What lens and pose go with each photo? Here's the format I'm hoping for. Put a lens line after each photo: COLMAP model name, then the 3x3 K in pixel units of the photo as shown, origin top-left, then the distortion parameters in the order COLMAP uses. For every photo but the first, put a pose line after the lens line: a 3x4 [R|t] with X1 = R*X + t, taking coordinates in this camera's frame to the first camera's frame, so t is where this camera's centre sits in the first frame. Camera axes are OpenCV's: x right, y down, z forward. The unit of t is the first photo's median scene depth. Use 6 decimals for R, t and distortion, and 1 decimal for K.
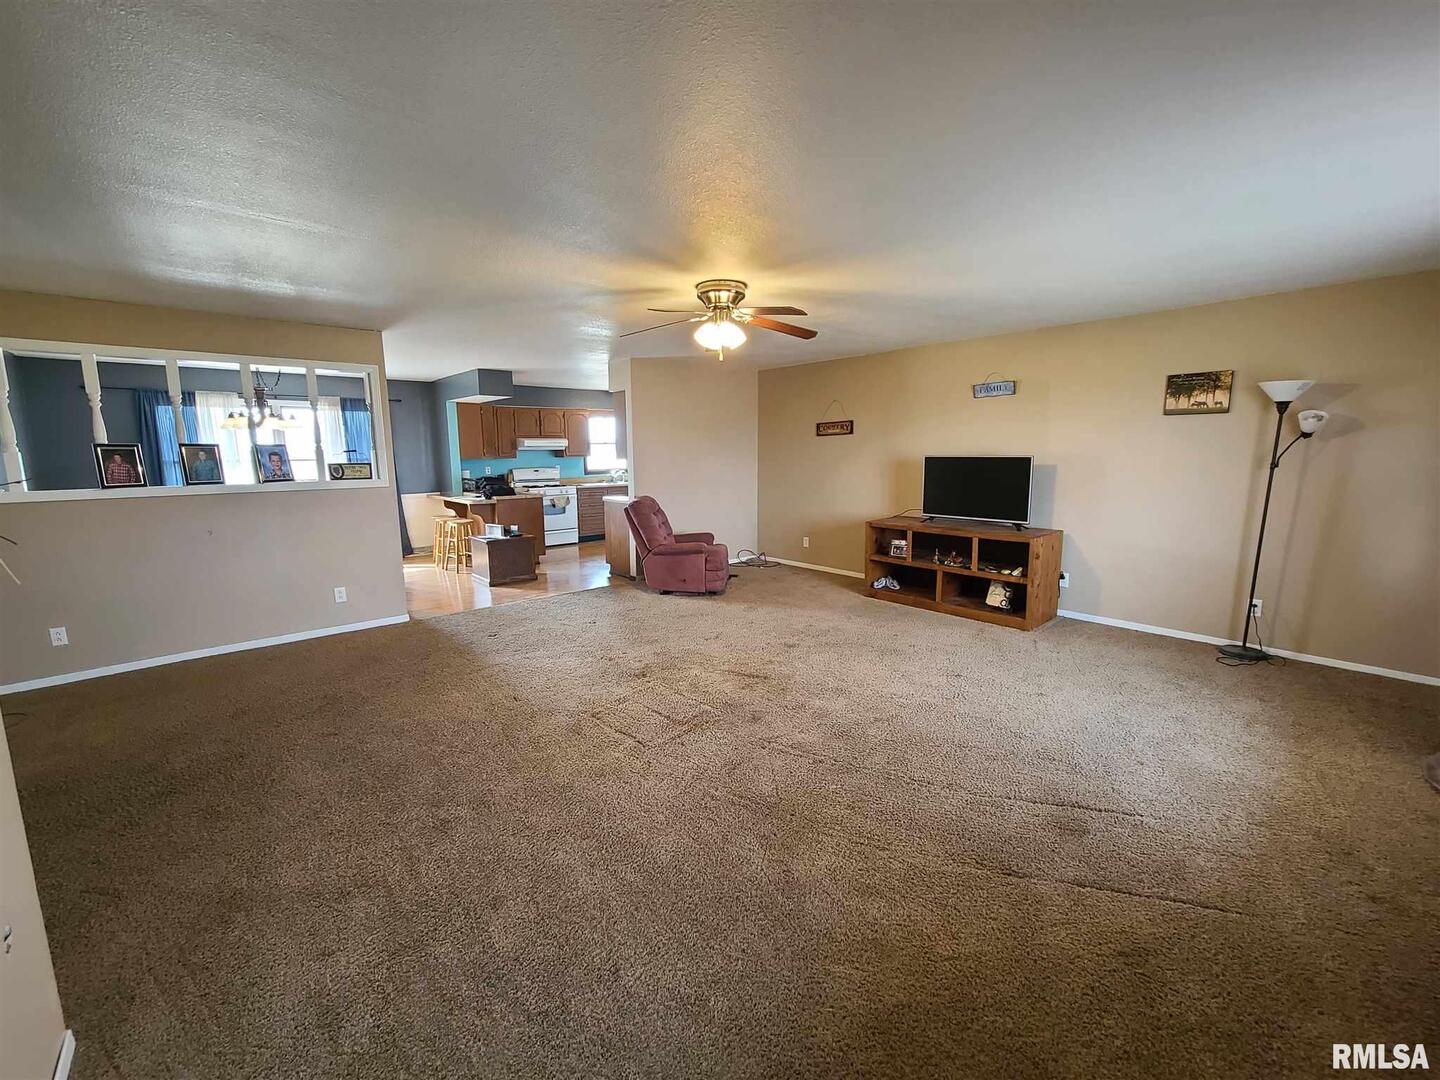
lens RADIAL K [[588.8, 0, 715.4], [0, 588.8, 539.8], [0, 0, 1]] dist [-0.002121, 0.000140]
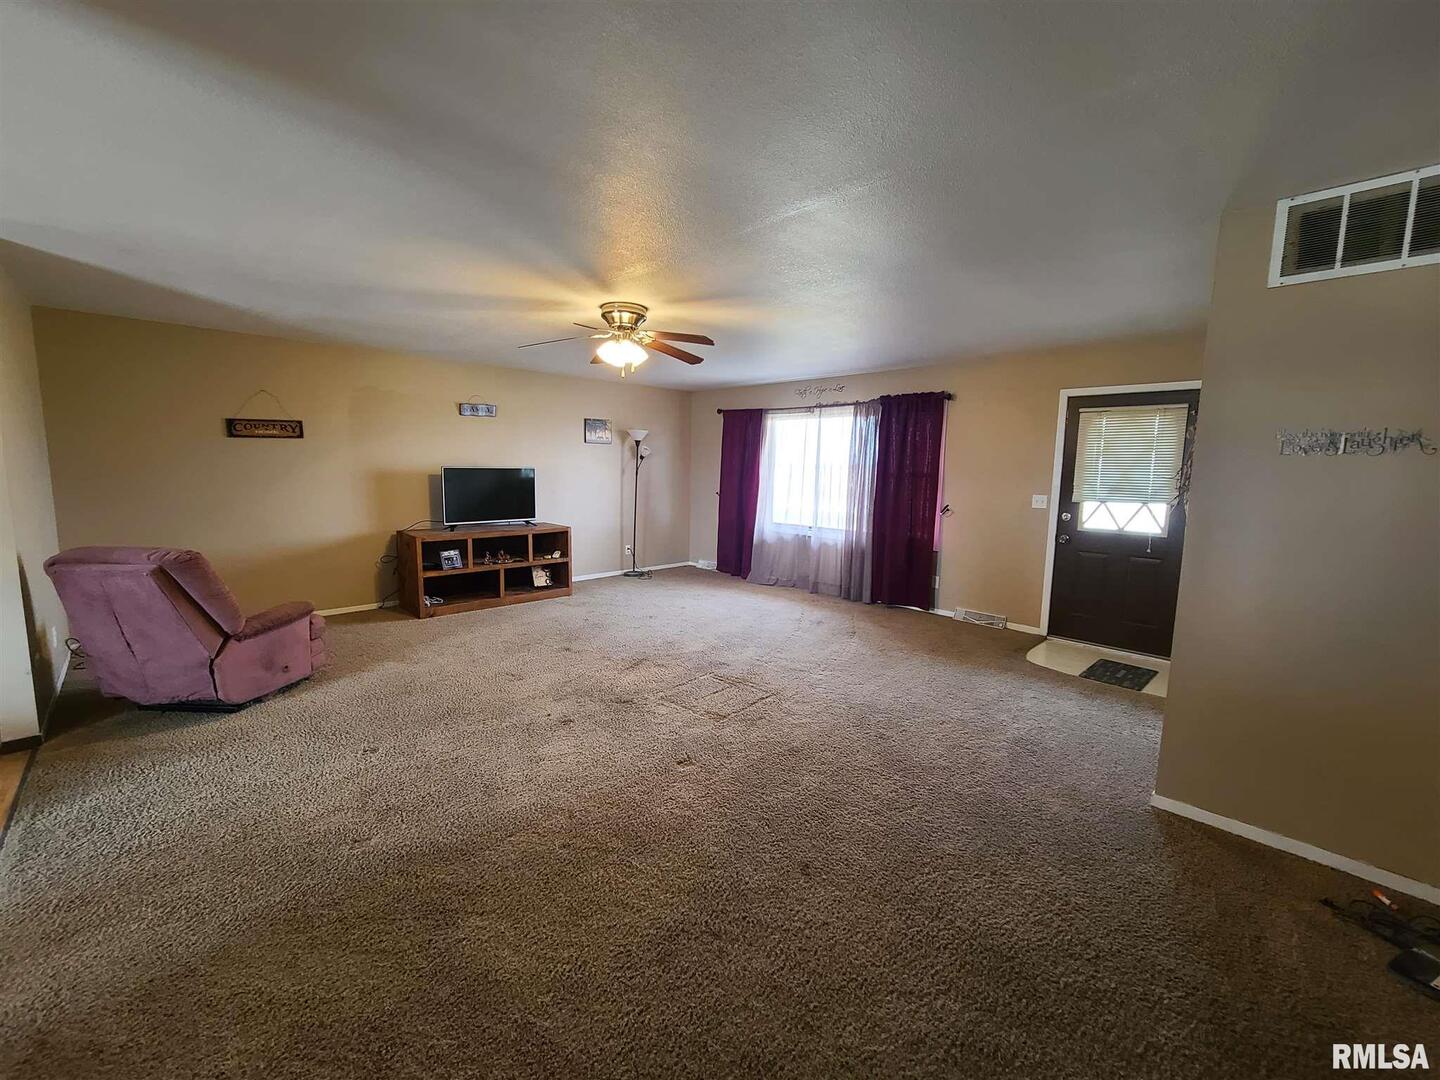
lens RADIAL K [[588.8, 0, 719.0], [0, 588.8, 539.8], [0, 0, 1]] dist [-0.002121, 0.000140]
pose [[-0.061342, -0.116194, 0.991330, -0.761473], [0.137631, 0.982729, 0.123702, -0.085747], [-0.988582, 0.144026, -0.044291, 0.645234]]
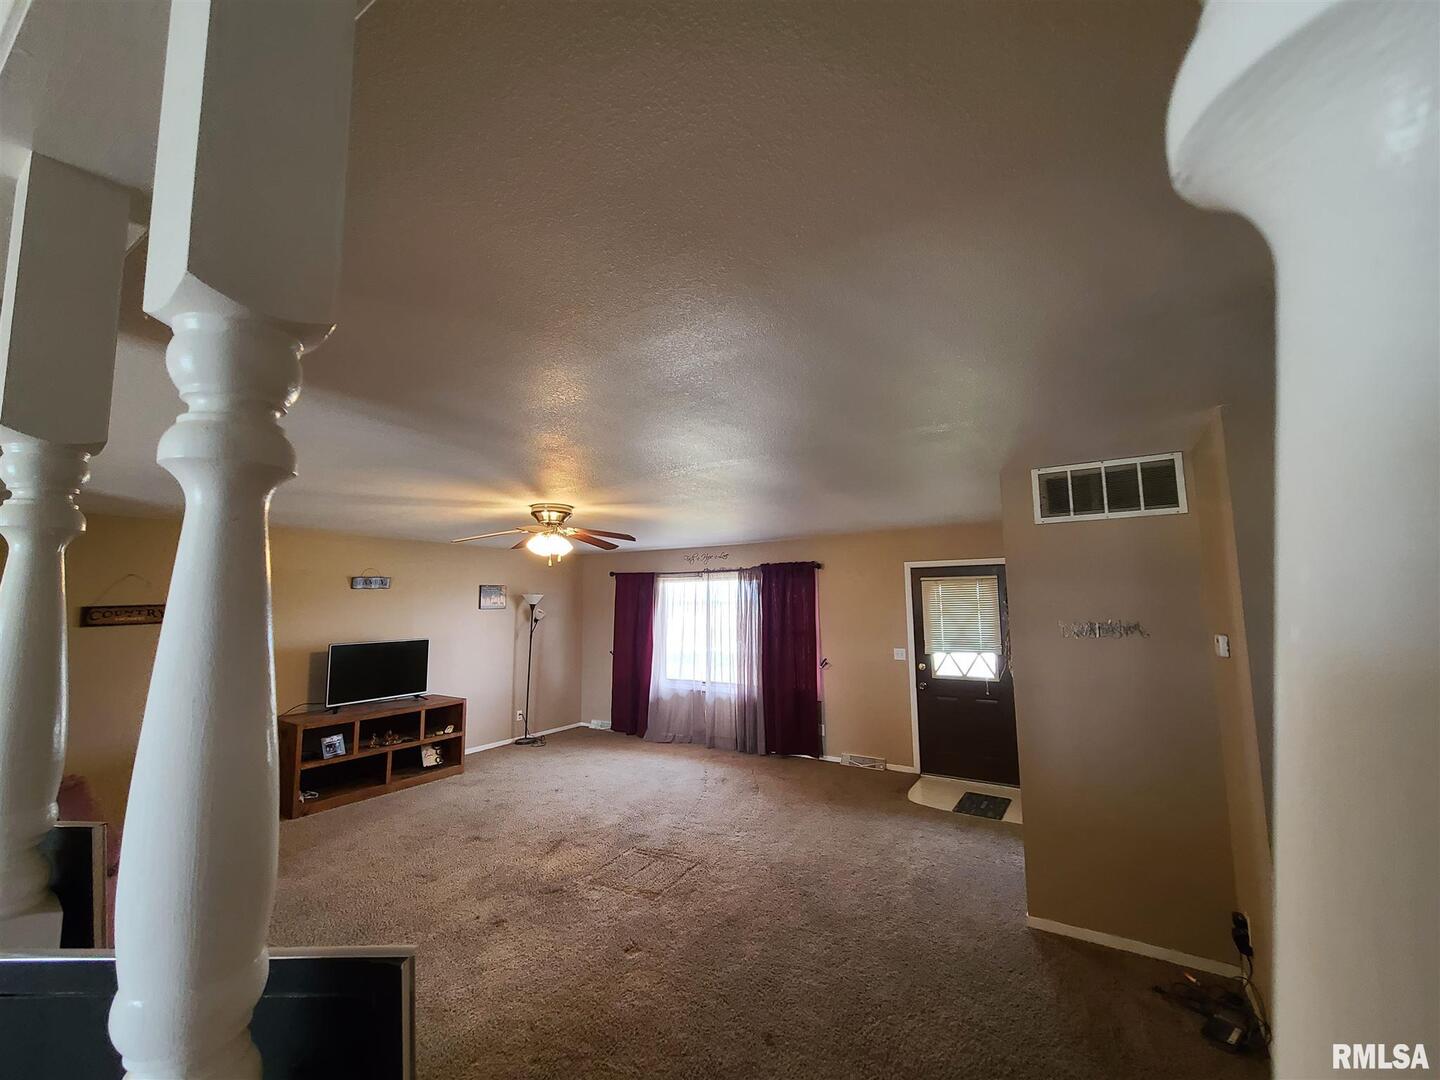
lens RADIAL K [[588.8, 0, 719.6], [0, 588.8, 541.1], [0, 0, 1]] dist [-0.002121, 0.000140]
pose [[-0.283462, 0.114819, 0.952085, -0.846494], [0.162701, 0.984172, -0.070247, -0.150706], [-0.945081, 0.134993, -0.297657, 0.718336]]
